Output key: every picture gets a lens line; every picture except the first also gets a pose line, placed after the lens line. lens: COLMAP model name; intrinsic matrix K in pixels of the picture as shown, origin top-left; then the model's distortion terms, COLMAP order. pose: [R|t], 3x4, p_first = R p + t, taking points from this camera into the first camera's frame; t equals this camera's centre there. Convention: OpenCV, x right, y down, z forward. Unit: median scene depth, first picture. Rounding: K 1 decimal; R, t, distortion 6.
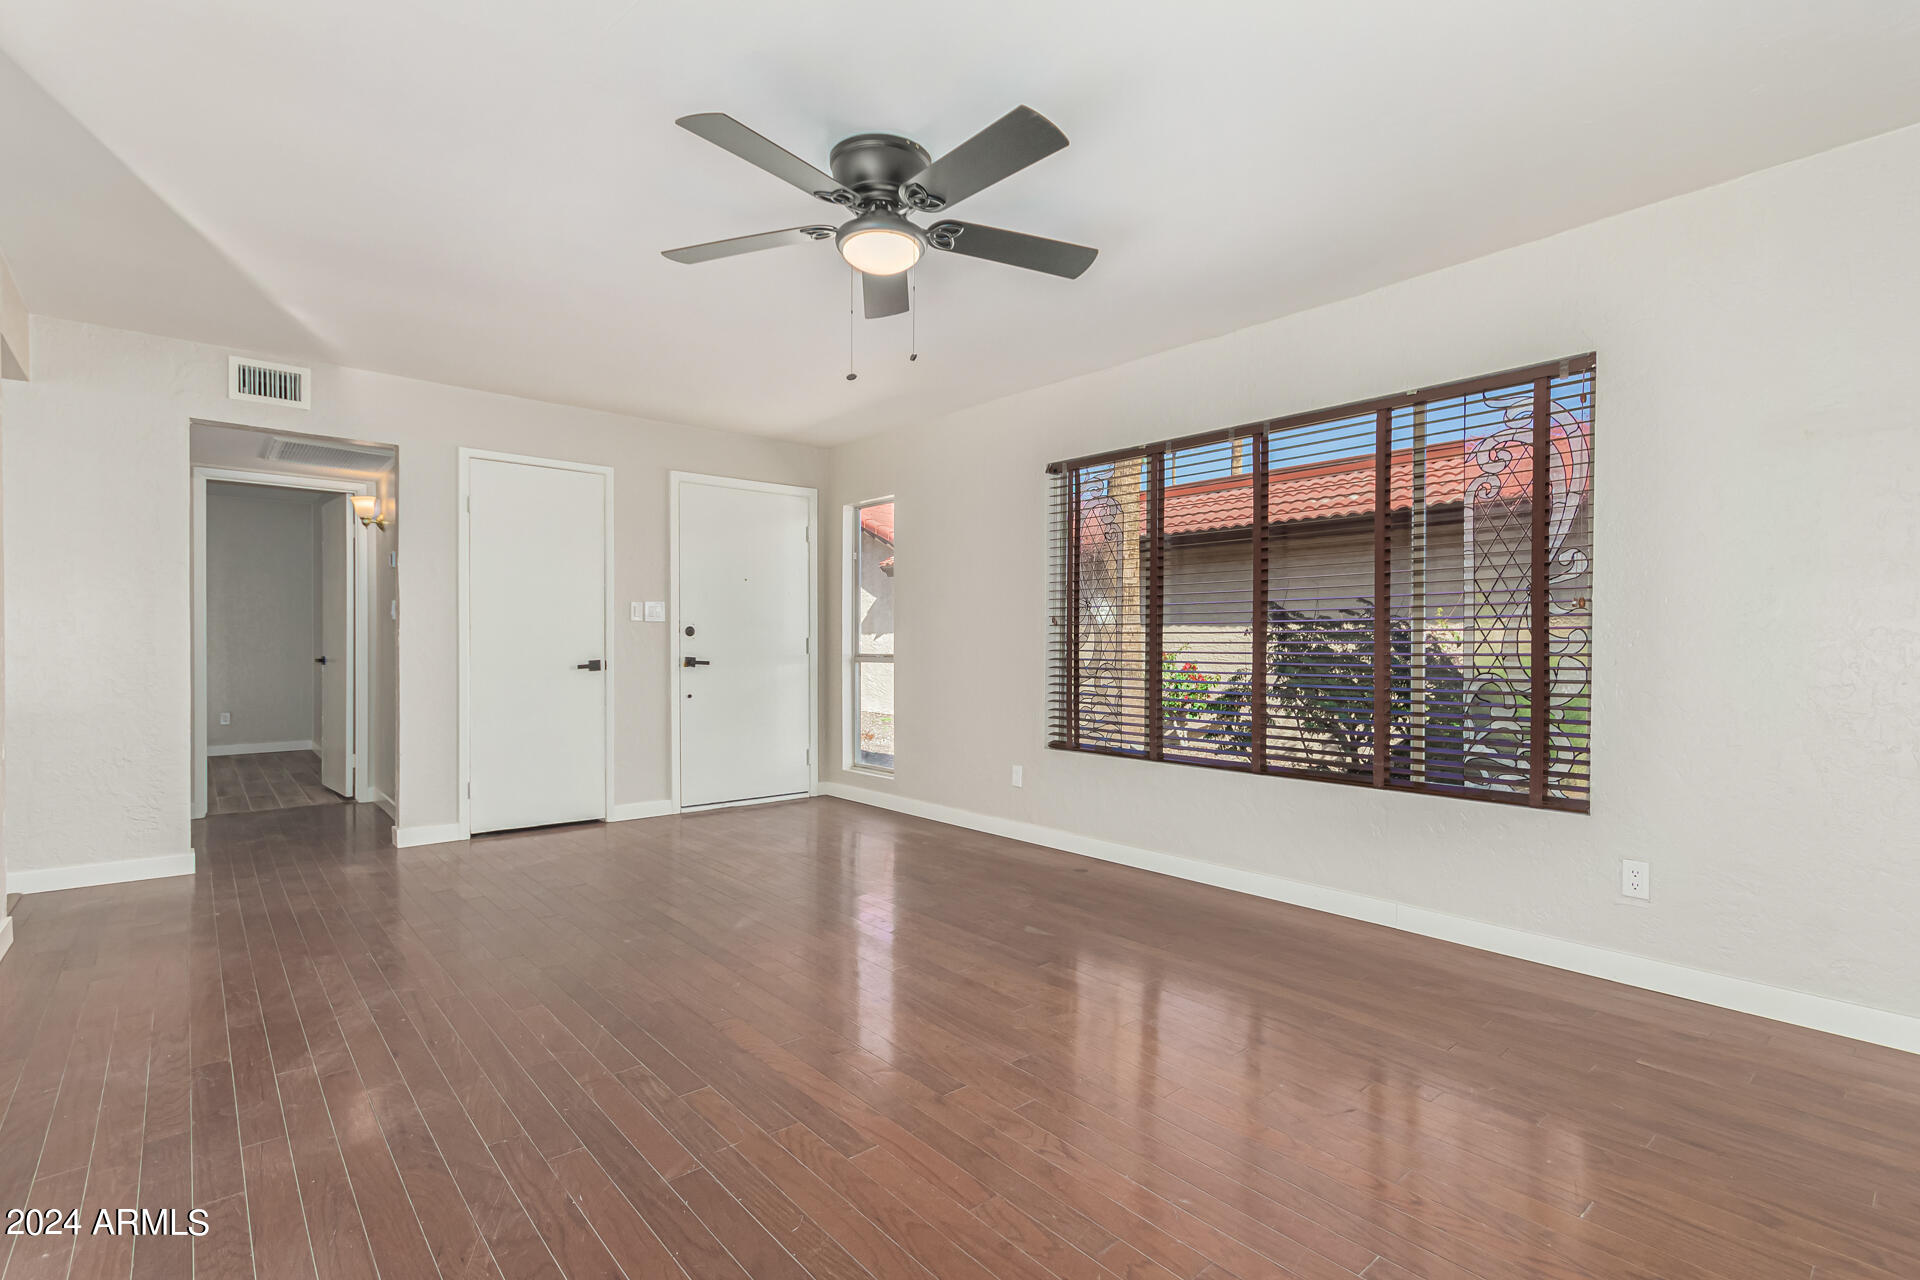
lens RADIAL K [[893.0, 0, 961.3], [0, 893.0, 649.6], [0, 0, 1]] dist [-0.001994, 0.001014]
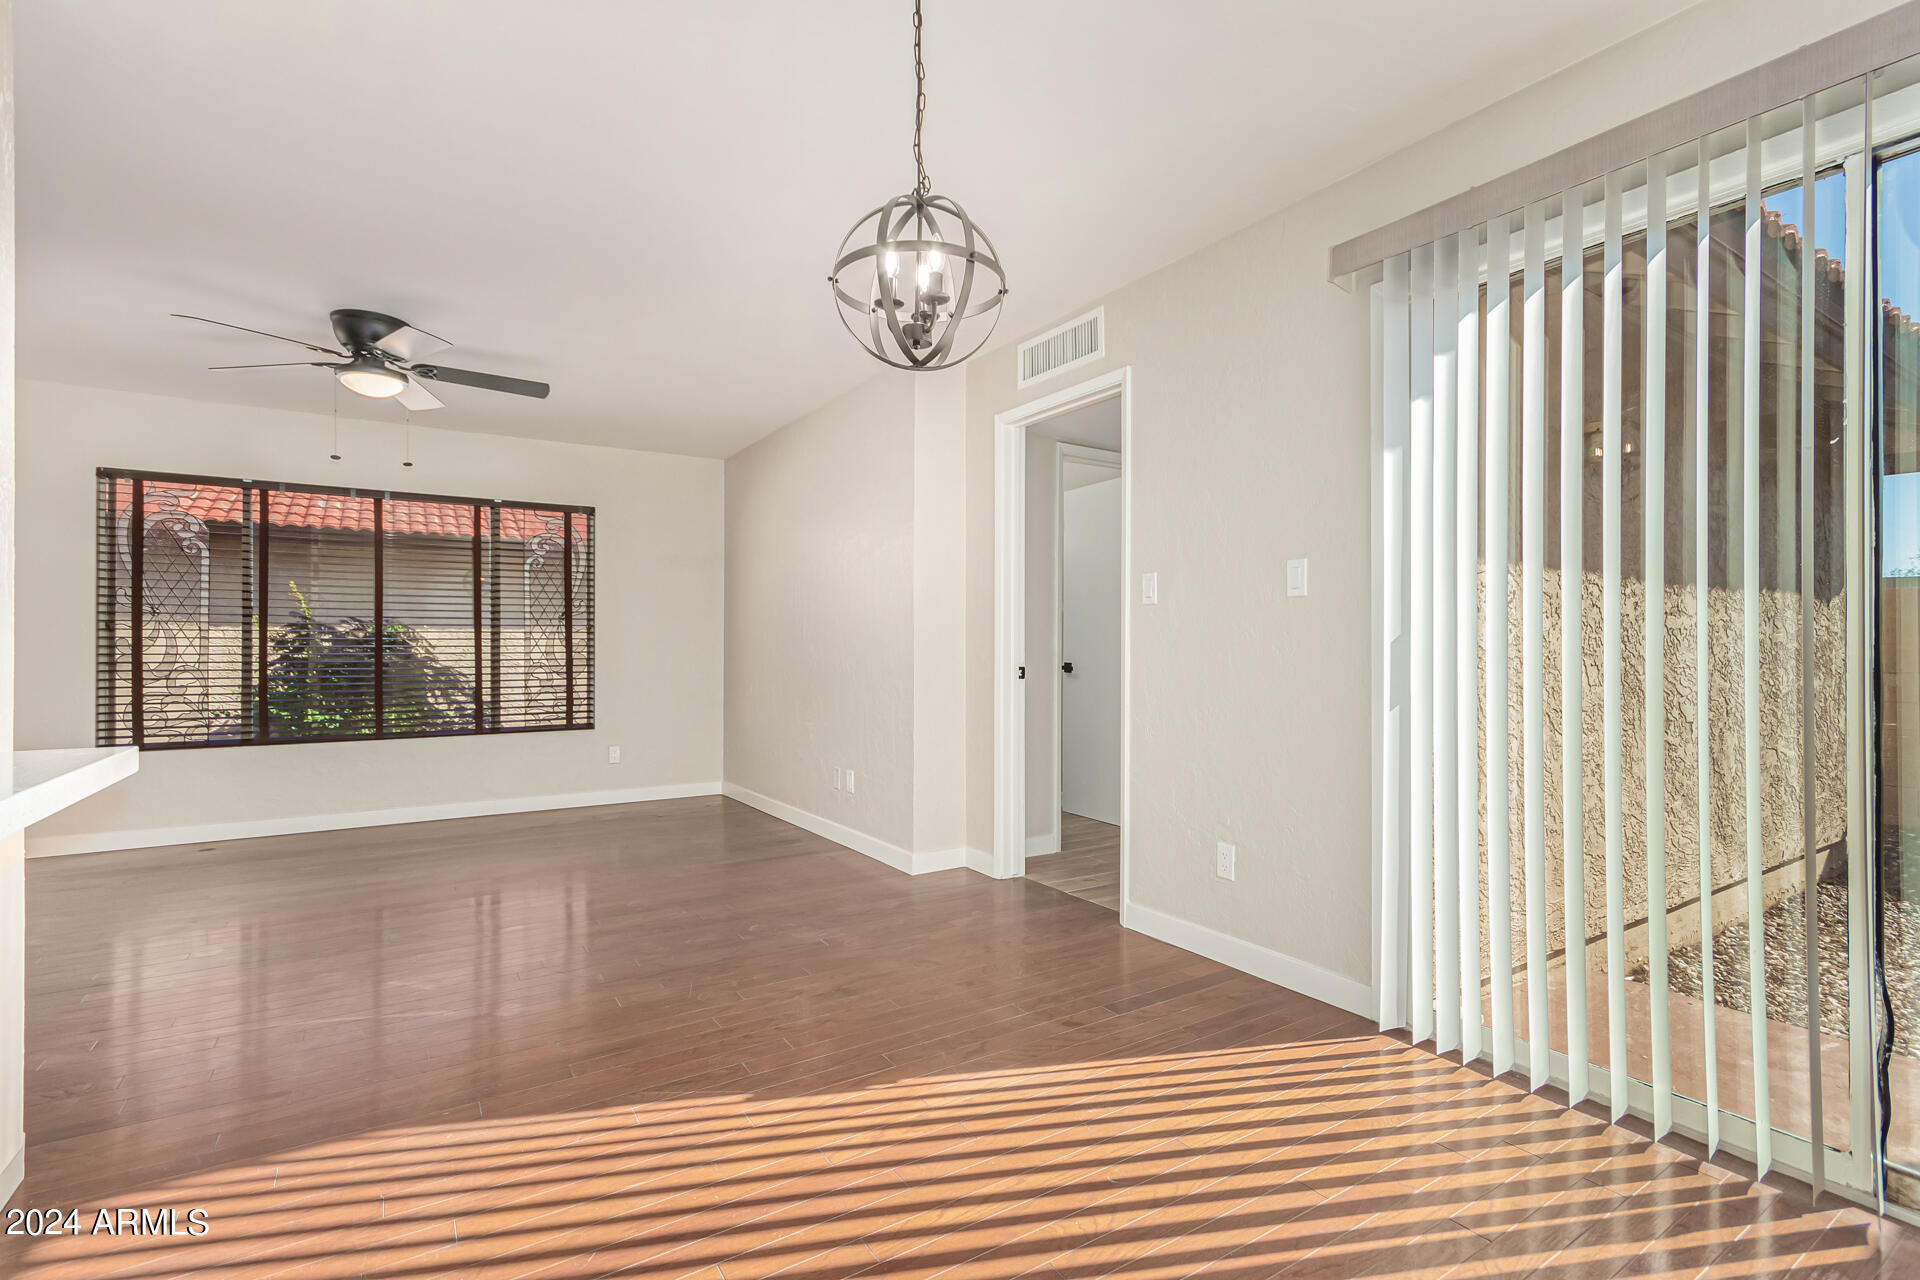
lens RADIAL K [[883.4, 0, 969.8], [0, 883.4, 643.1], [0, 0, 1]] dist [0.004979, 0.000945]
pose [[0.137306, 0.001278, 0.990528, -0.791623], [0.007927, 0.999966, -0.002389, -0.001695], [-0.990497, 0.008180, 0.137292, -0.100447]]
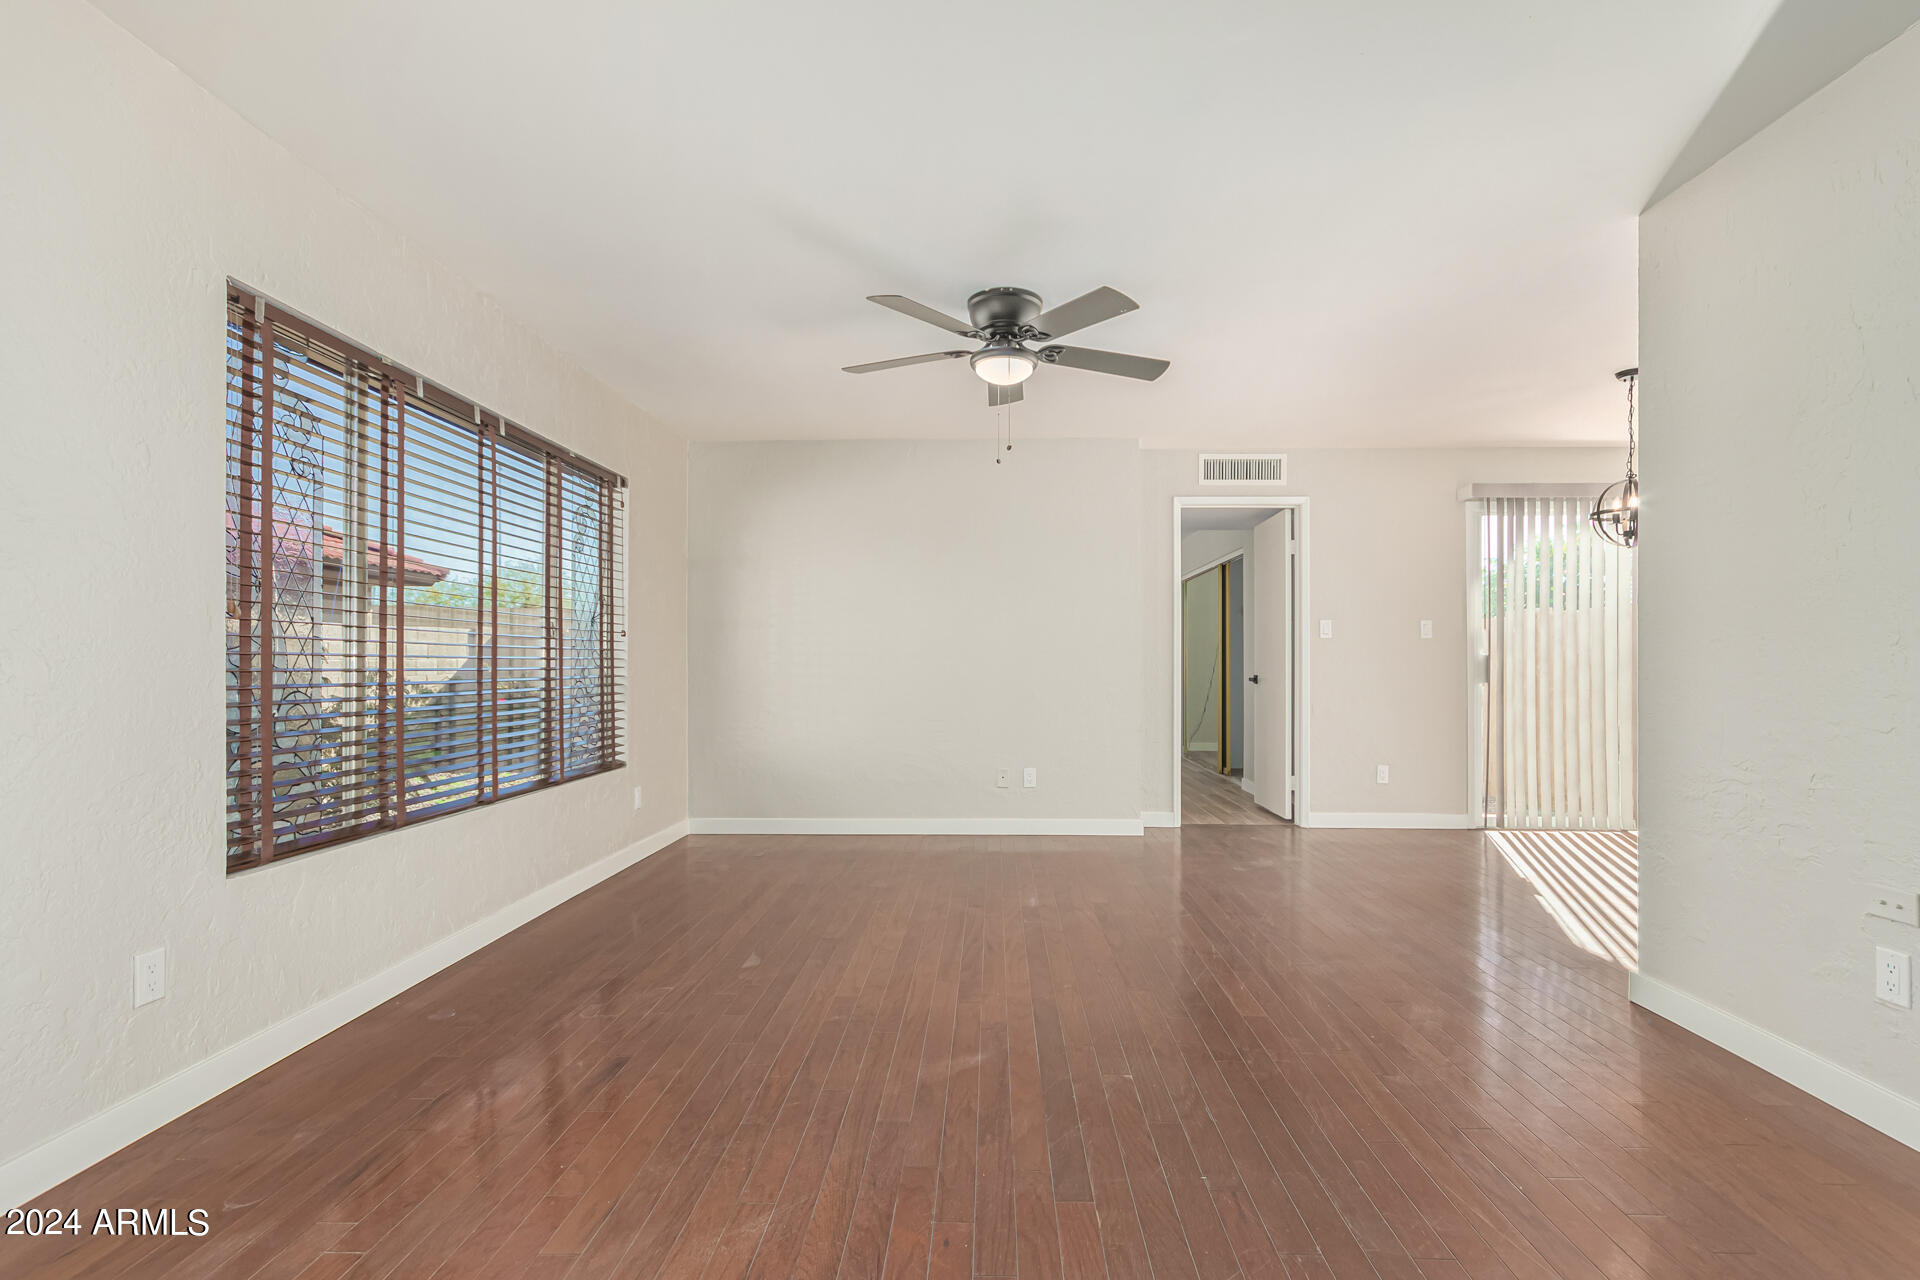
lens RADIAL K [[895.1, 0, 963.7], [0, 895.1, 661.6], [0, 0, 1]] dist [0.001907, 0.001919]
pose [[-0.733208, -0.000940, 0.680004, -0.540699], [0.000705, 0.999997, 0.002142, -0.005020], [-0.680004, 0.002049, -0.733206, 1.141381]]
